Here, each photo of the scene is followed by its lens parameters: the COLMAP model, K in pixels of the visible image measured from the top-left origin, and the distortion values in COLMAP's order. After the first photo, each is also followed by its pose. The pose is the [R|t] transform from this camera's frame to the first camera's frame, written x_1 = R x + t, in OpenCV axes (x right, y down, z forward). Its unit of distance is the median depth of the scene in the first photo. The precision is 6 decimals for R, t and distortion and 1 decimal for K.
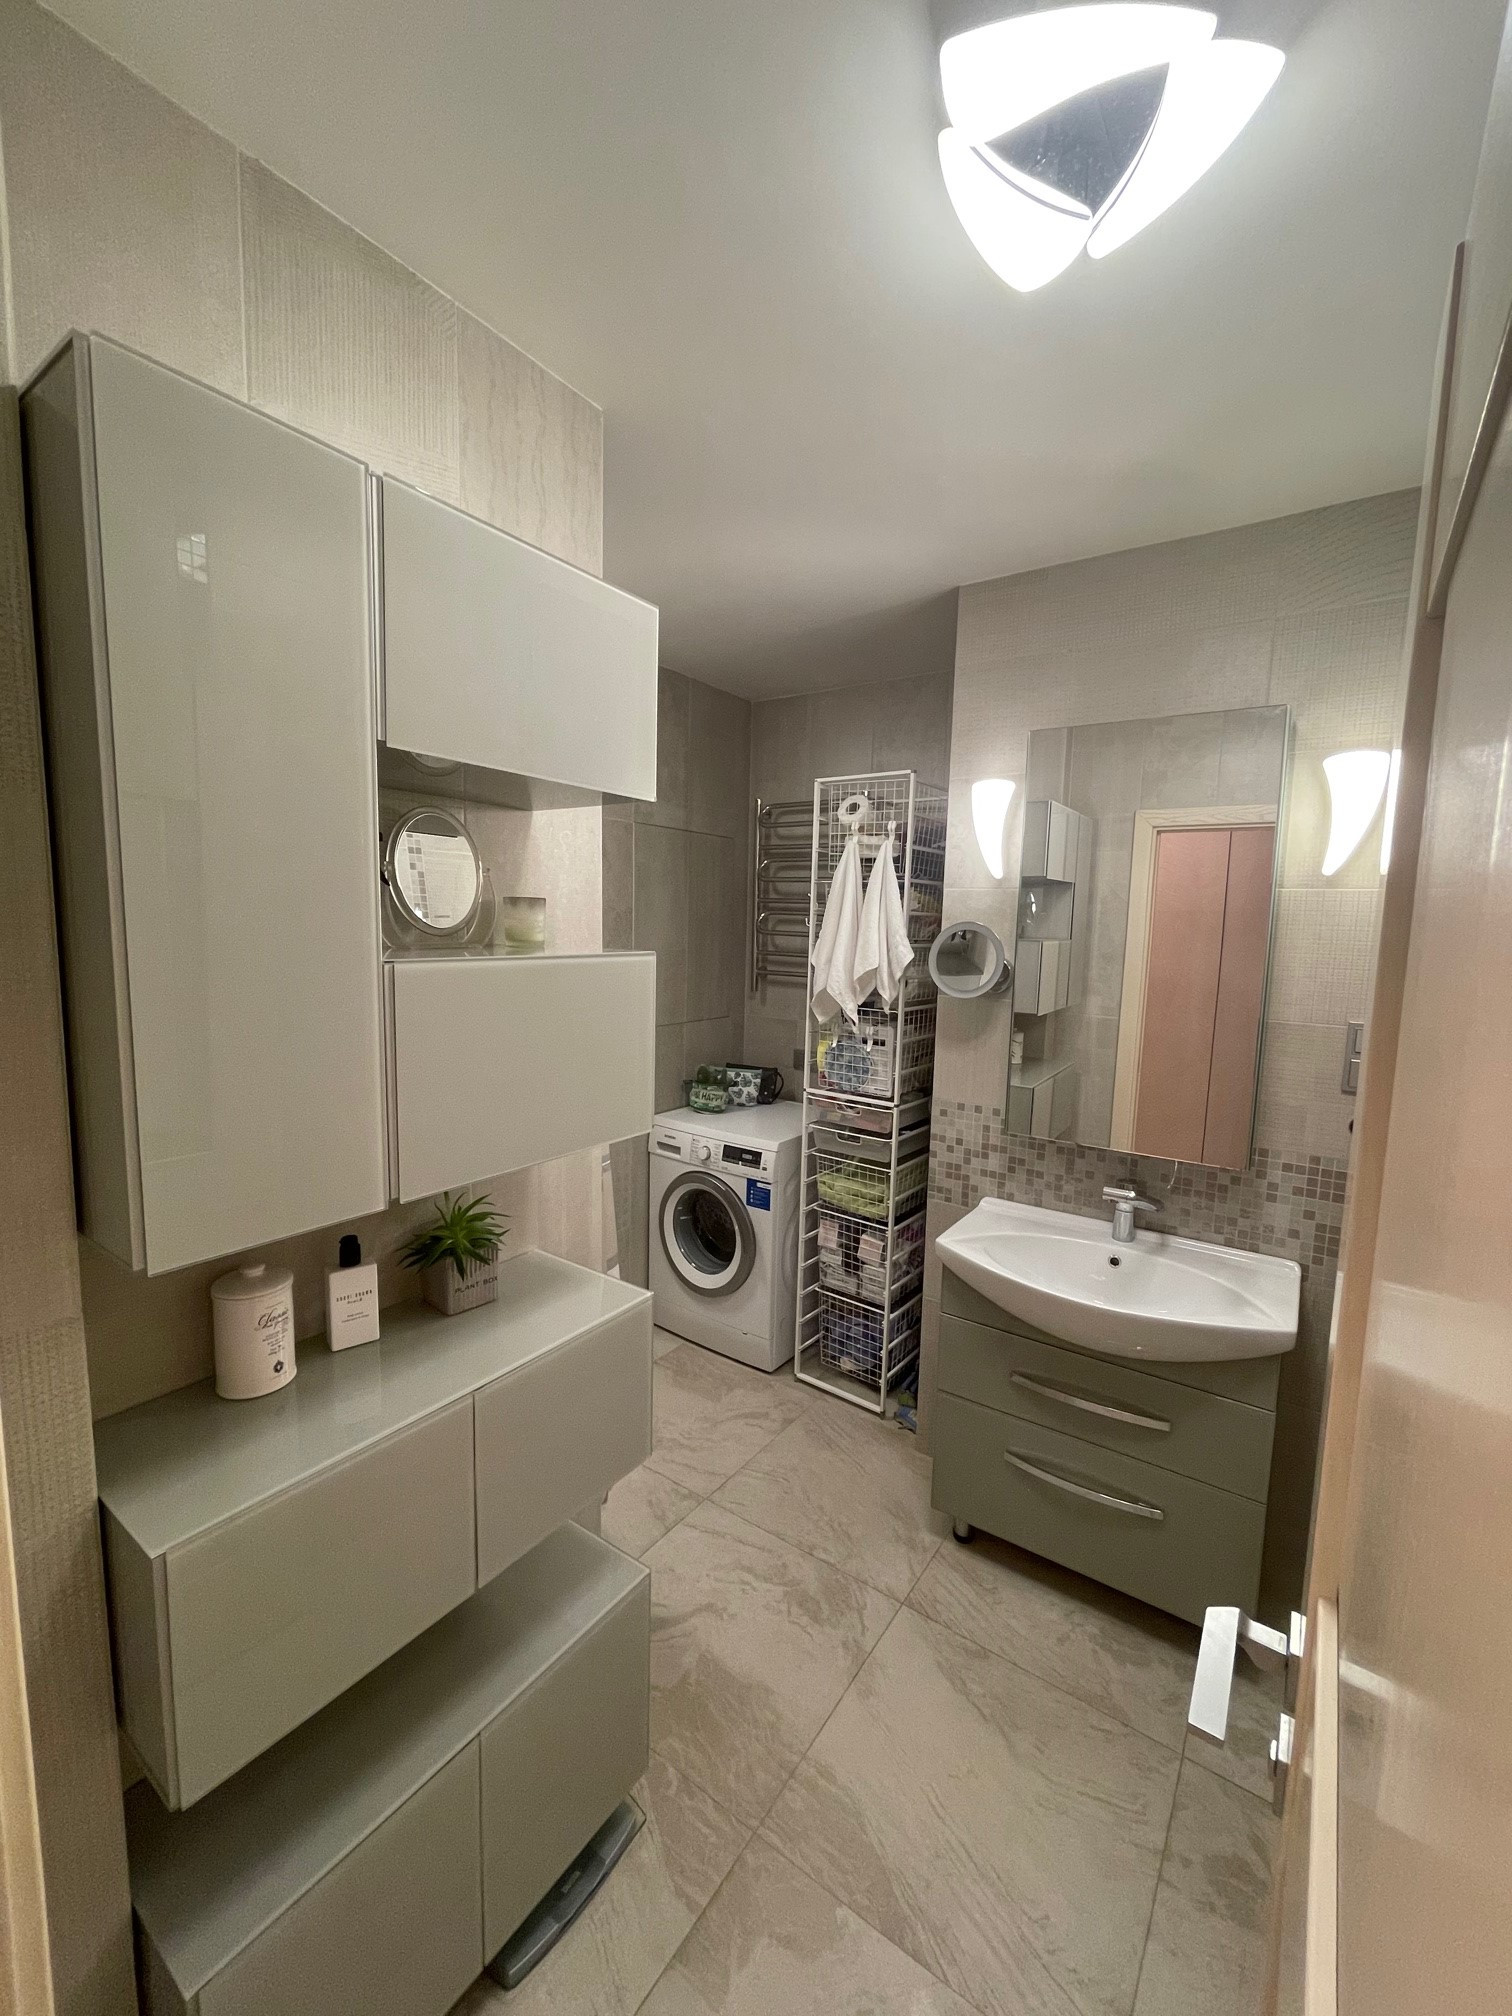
lens RADIAL K [[813.2, 0, 759.5], [0, 813.2, 1012.5], [0, 0, 1]] dist [-0.008265, 0.002242]
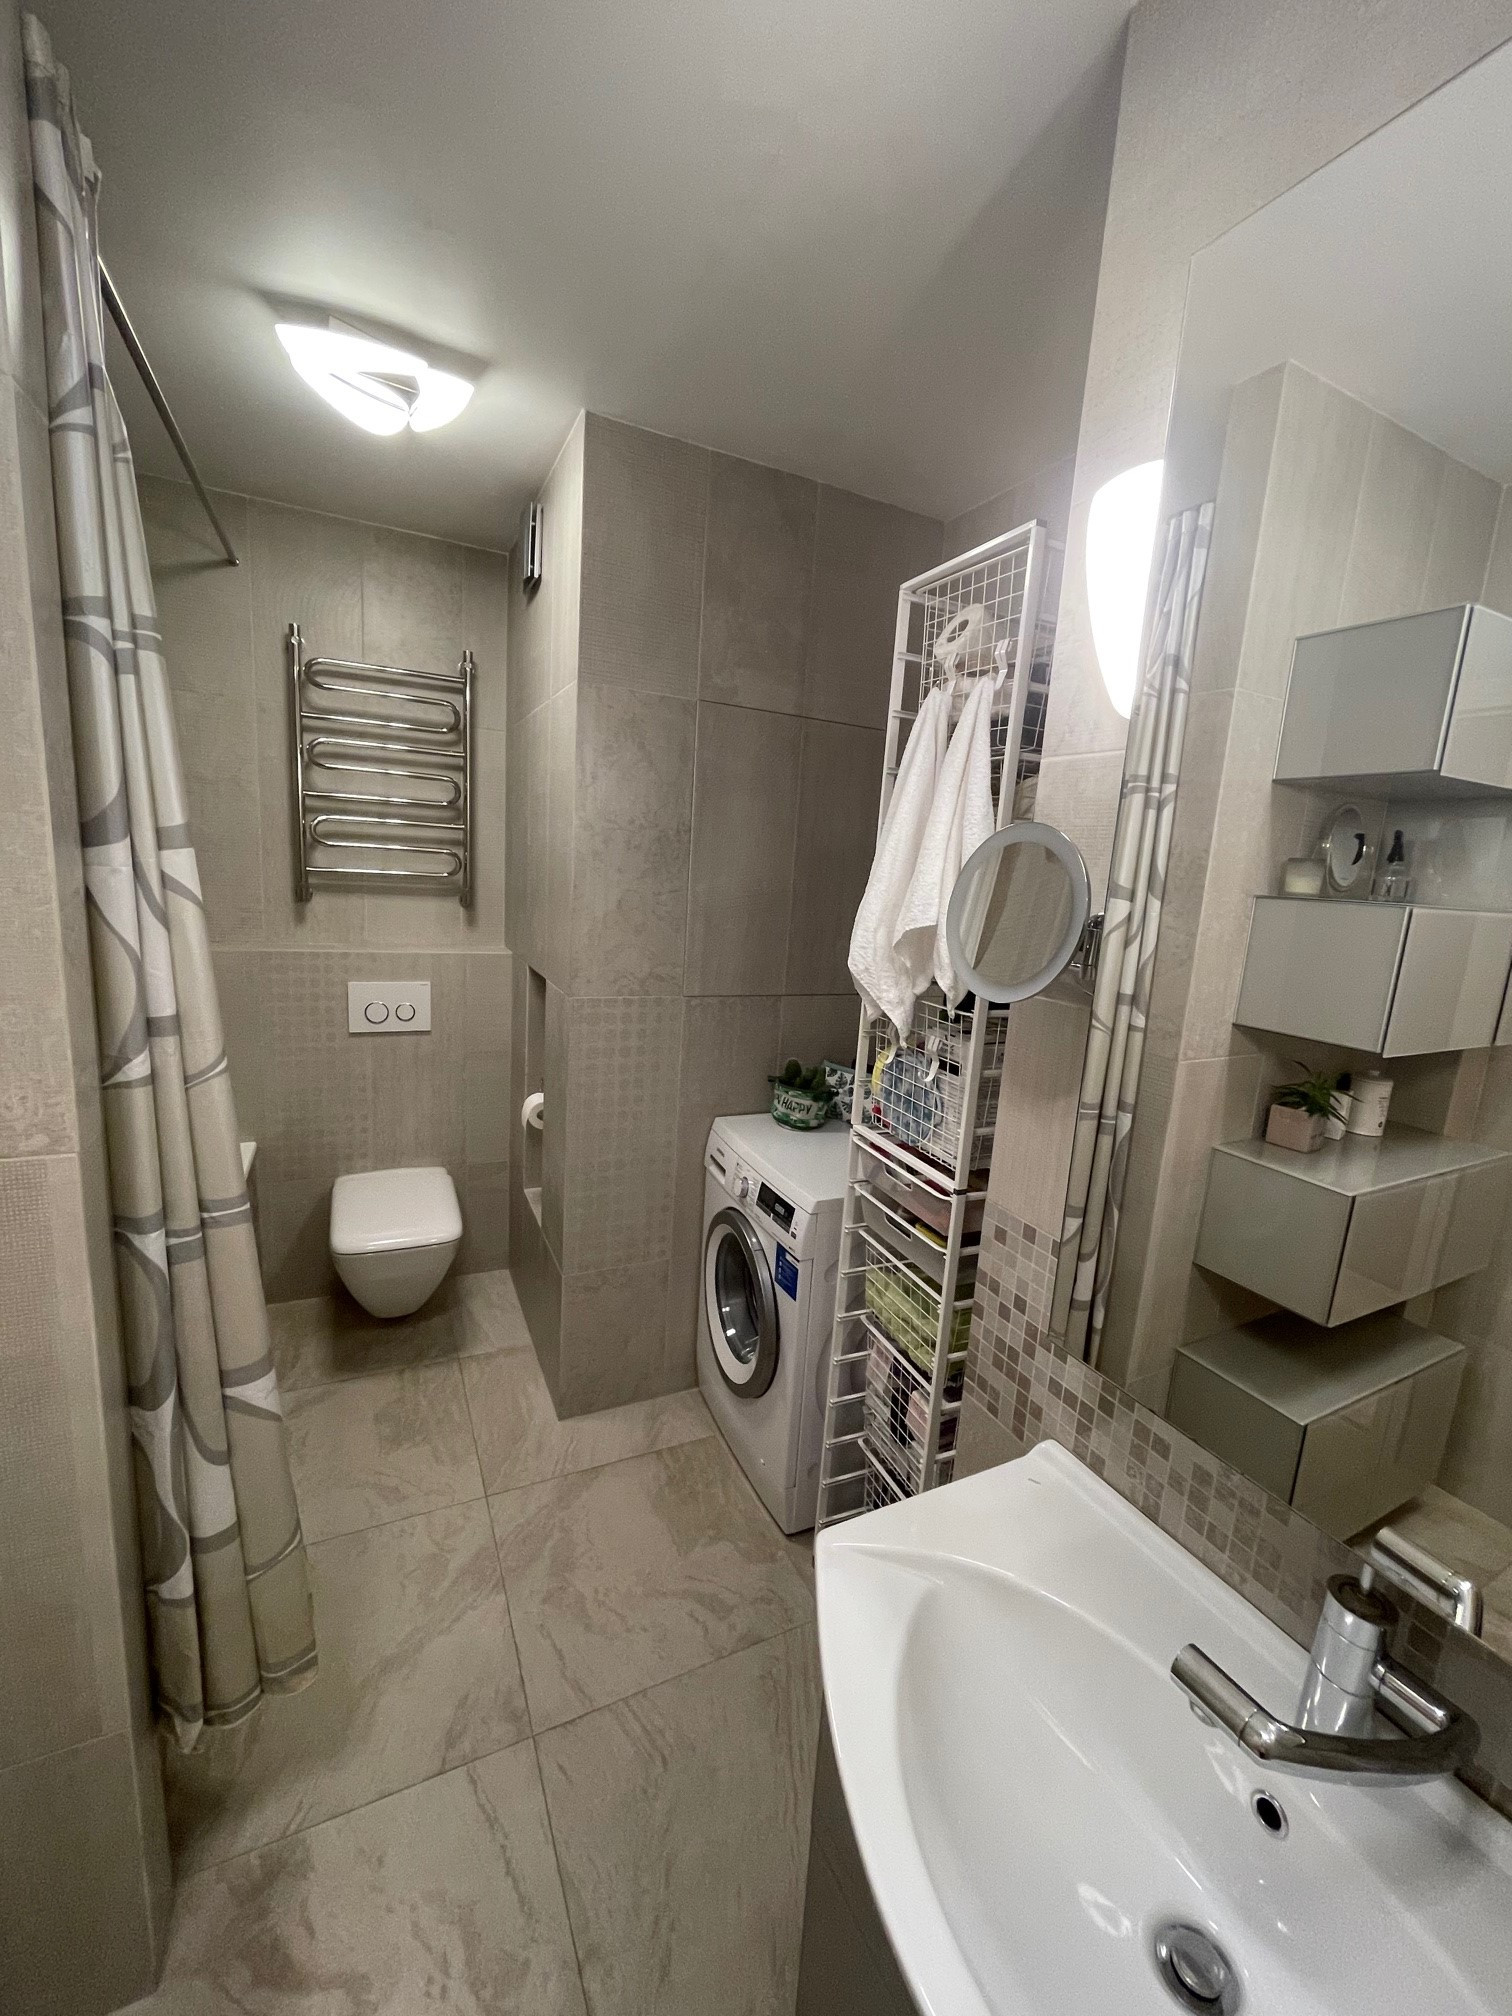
lens RADIAL K [[813.2, 0, 771.4], [0, 813.2, 1008.6], [0, 0, 1]] dist [-0.008265, 0.002242]
pose [[0.878295, 0.116929, -0.463600, 0.276914], [-0.098224, 0.993079, 0.064387, -0.024476], [0.467921, -0.011014, 0.883702, 0.449559]]
